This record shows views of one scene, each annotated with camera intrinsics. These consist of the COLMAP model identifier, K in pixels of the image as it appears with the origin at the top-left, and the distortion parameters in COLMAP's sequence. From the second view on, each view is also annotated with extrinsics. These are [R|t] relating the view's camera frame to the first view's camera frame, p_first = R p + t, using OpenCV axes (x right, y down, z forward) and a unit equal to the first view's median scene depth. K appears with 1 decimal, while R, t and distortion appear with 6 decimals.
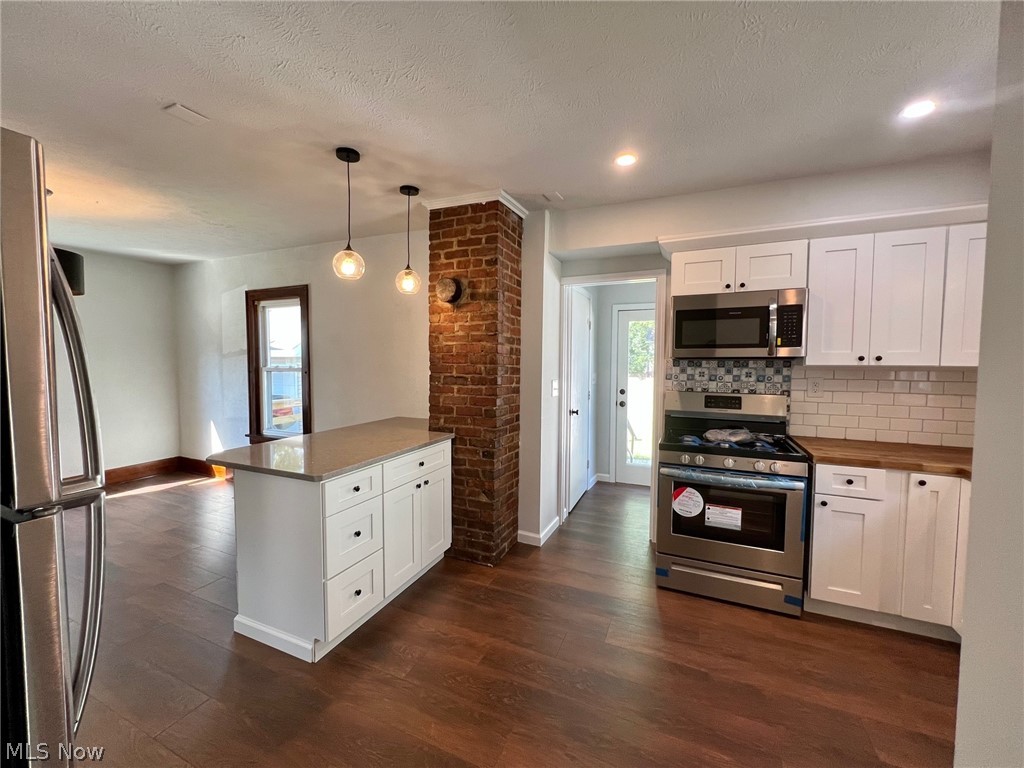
lens RADIAL K [[412.9, 0, 507.5], [0, 412.9, 381.2], [0, 0, 1]] dist [-0.000790, 0.000828]
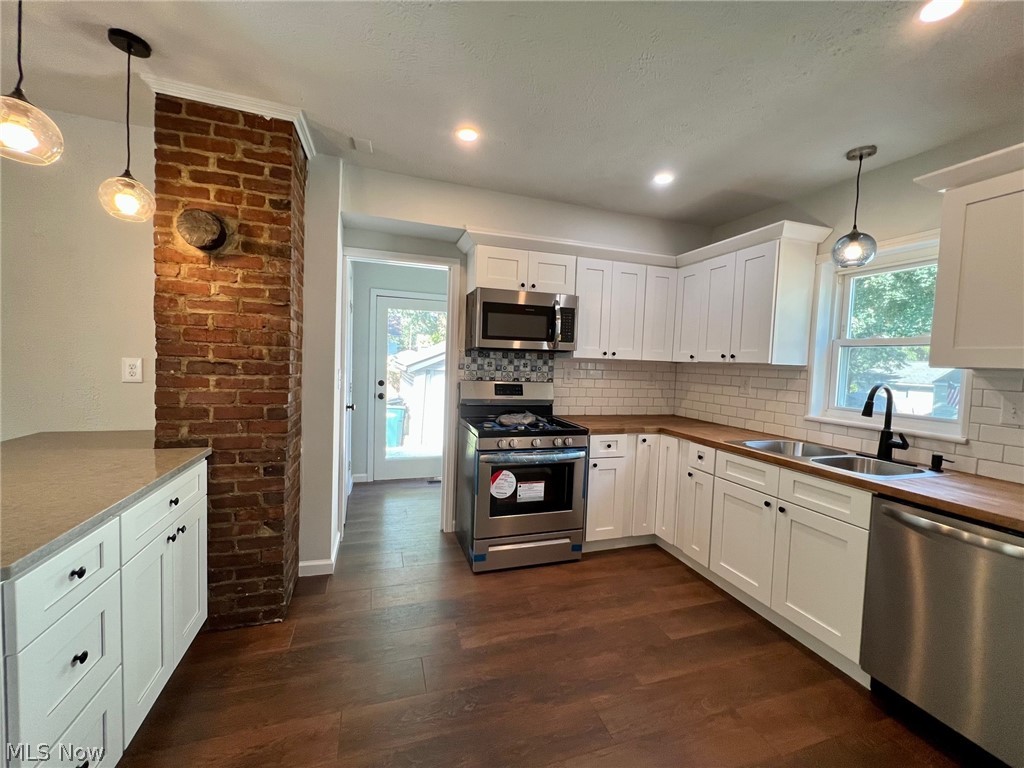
lens RADIAL K [[412.9, 0, 510.7], [0, 412.9, 381.1], [0, 0, 1]] dist [-0.000790, 0.000828]
pose [[0.736259, -0.013222, 0.676571, -0.228272], [0.002463, 0.999855, 0.016859, 0.009170], [-0.676695, -0.010746, 0.736185, 0.184614]]
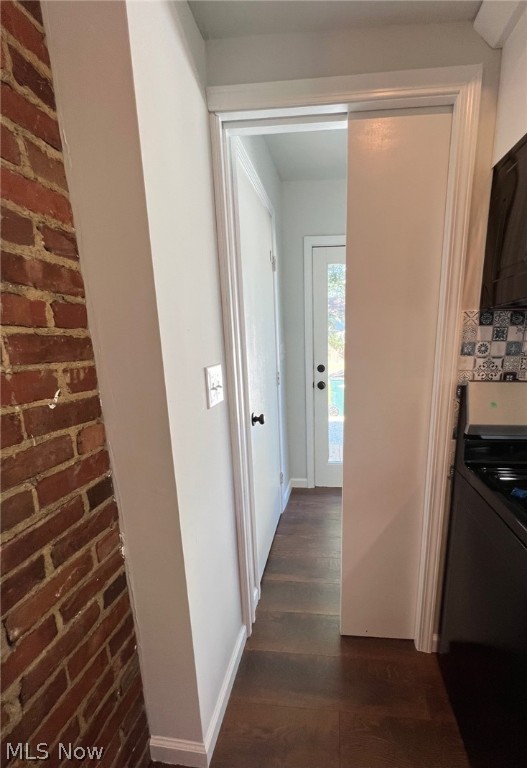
lens RADIAL K [[323.6, 0, 305.5], [0, 323.6, 401.5], [0, 0, 1]] dist [-0.000011, 0.000019]
pose [[0.943147, -0.089617, 0.320065, 0.112415], [0.036474, 0.985056, 0.168330, -0.022190], [-0.330367, -0.147086, 0.932321, 0.786141]]
